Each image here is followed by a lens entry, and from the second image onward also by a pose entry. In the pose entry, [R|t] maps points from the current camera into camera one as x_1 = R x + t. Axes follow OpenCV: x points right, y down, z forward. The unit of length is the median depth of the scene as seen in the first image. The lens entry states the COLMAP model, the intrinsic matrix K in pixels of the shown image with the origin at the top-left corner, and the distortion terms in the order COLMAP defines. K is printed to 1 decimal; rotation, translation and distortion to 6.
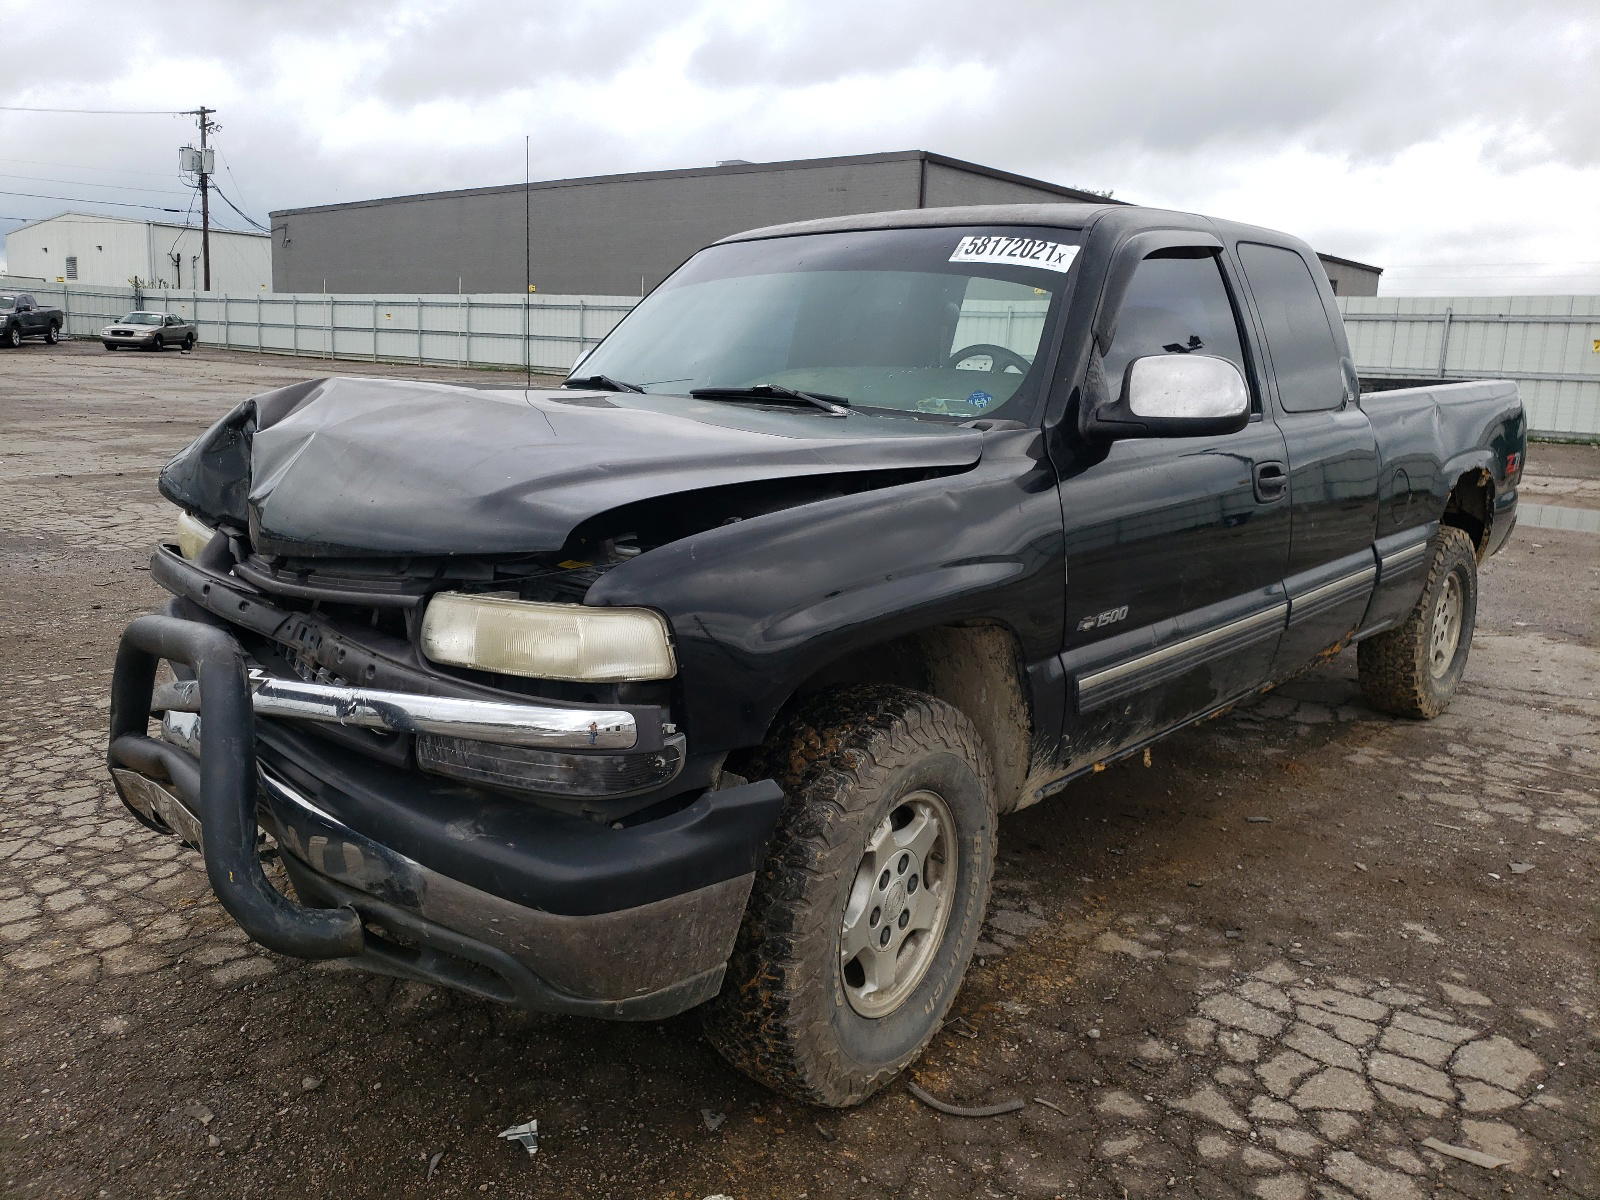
lens RADIAL K [[1318.8, 0, 800.0], [0, 1318.8, 600.0], [0, 0, 1]] dist [0.040399, 0.001021]
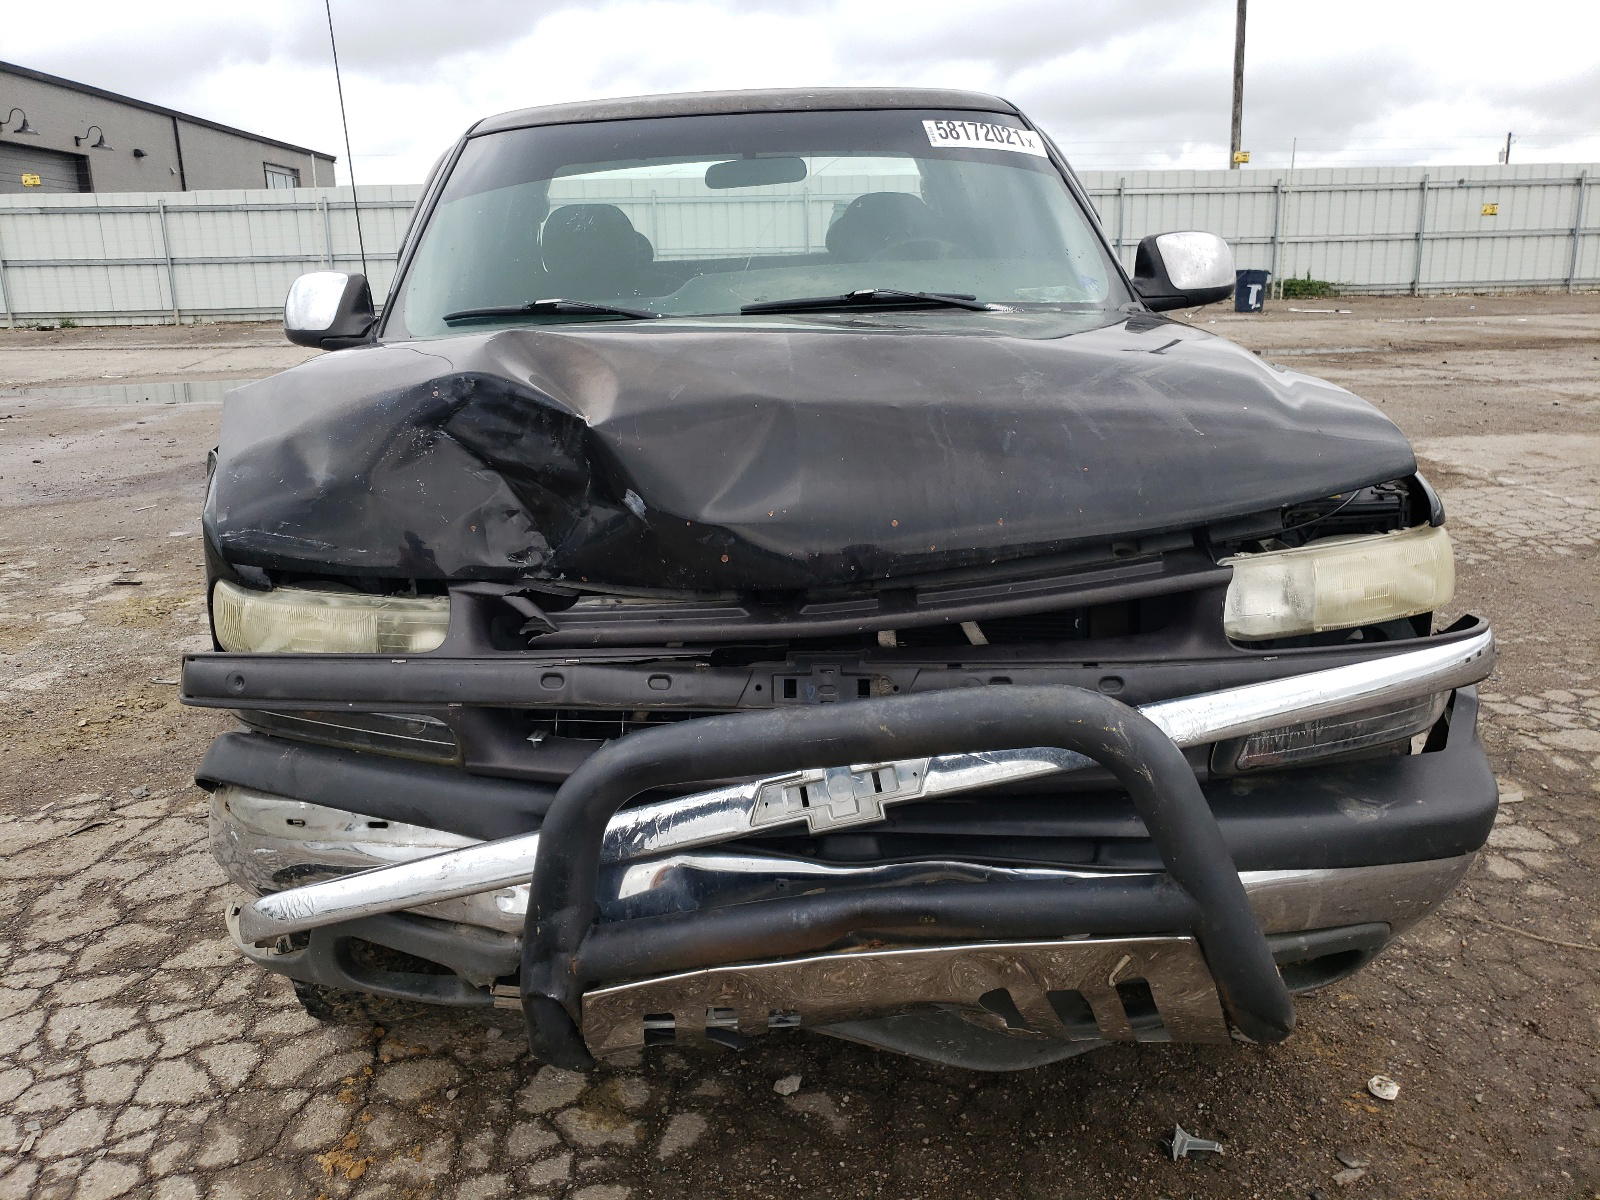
lens RADIAL K [[1318.8, 0, 800.0], [0, 1318.8, 600.0], [0, 0, 1]] dist [0.040399, 0.001021]
pose [[0.746509, -0.225703, 0.625926, -0.611235], [0.176820, 0.974178, 0.140397, -0.088724], [-0.641451, 0.005869, 0.767141, 0.334878]]
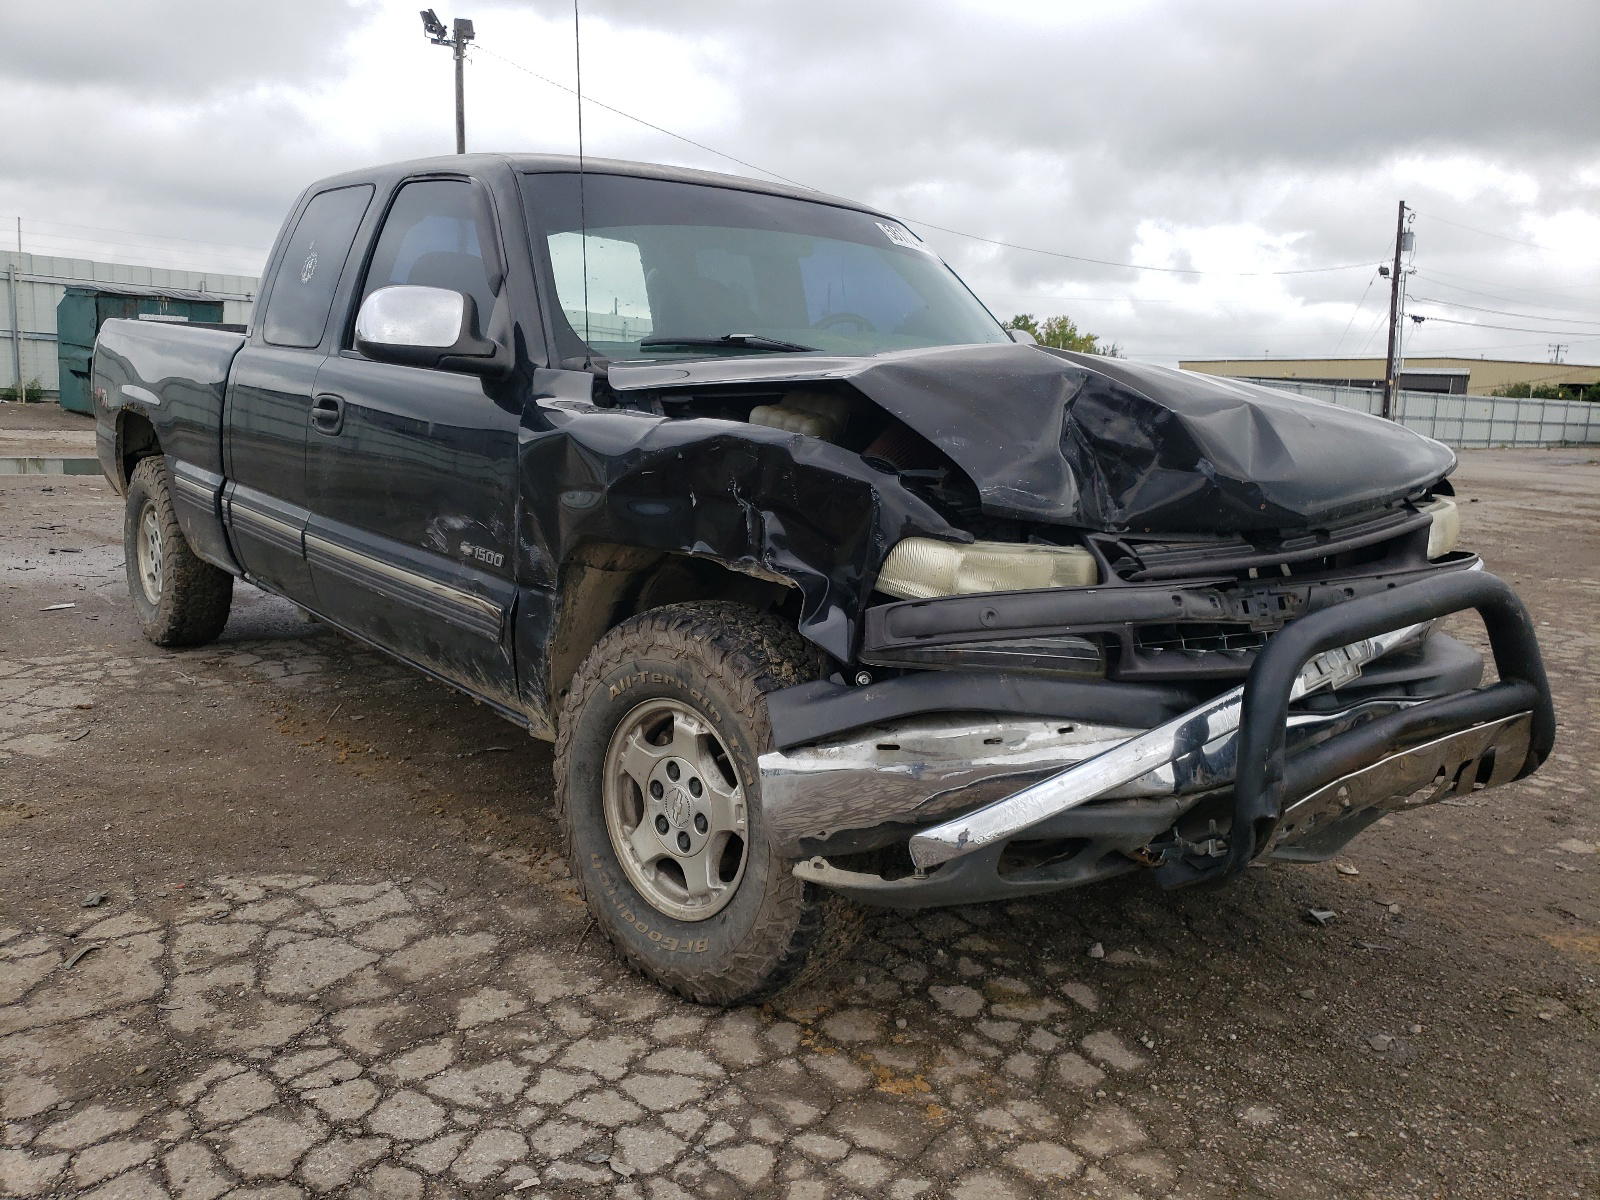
lens RADIAL K [[1318.8, 0, 800.0], [0, 1318.8, 600.0], [0, 0, 1]] dist [0.040399, 0.001021]
pose [[0.158343, -0.181398, 0.970578, -1.224577], [0.144873, 0.976609, 0.158890, -0.158099], [-0.976698, 0.115452, 0.180919, 1.043556]]
